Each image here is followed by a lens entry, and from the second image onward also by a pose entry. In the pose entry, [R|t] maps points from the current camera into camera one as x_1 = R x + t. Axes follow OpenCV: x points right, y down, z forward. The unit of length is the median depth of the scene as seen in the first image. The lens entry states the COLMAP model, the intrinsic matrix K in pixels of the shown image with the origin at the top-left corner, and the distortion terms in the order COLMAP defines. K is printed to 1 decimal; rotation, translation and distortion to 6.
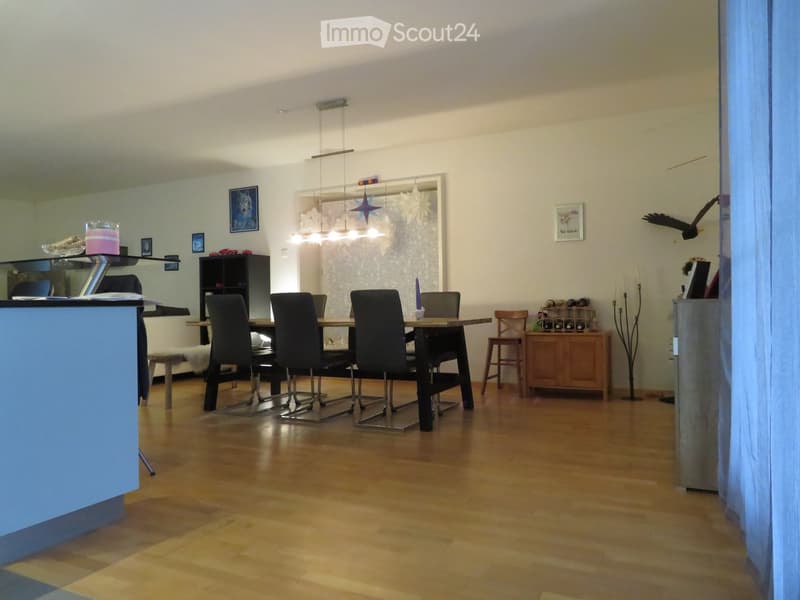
lens RADIAL K [[597.1, 0, 397.1], [0, 597.1, 298.7], [0, 0, 1]] dist [0.045796, -0.002181]
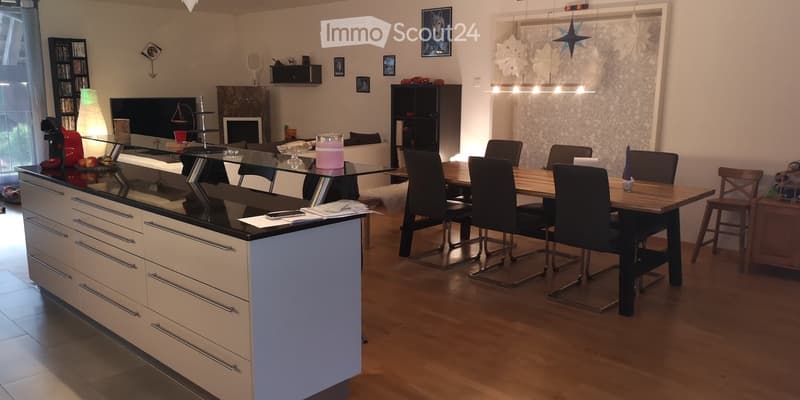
lens RADIAL K [[646.0, 0, 400.5], [0, 646.0, 201.5], [0, 0, 1]] dist [0.078992, -0.009654]
pose [[0.961544, 0.071041, -0.265306, -0.024639], [-0.015277, 0.978308, 0.206593, -0.122363], [0.274227, -0.194595, 0.941771, -0.036024]]
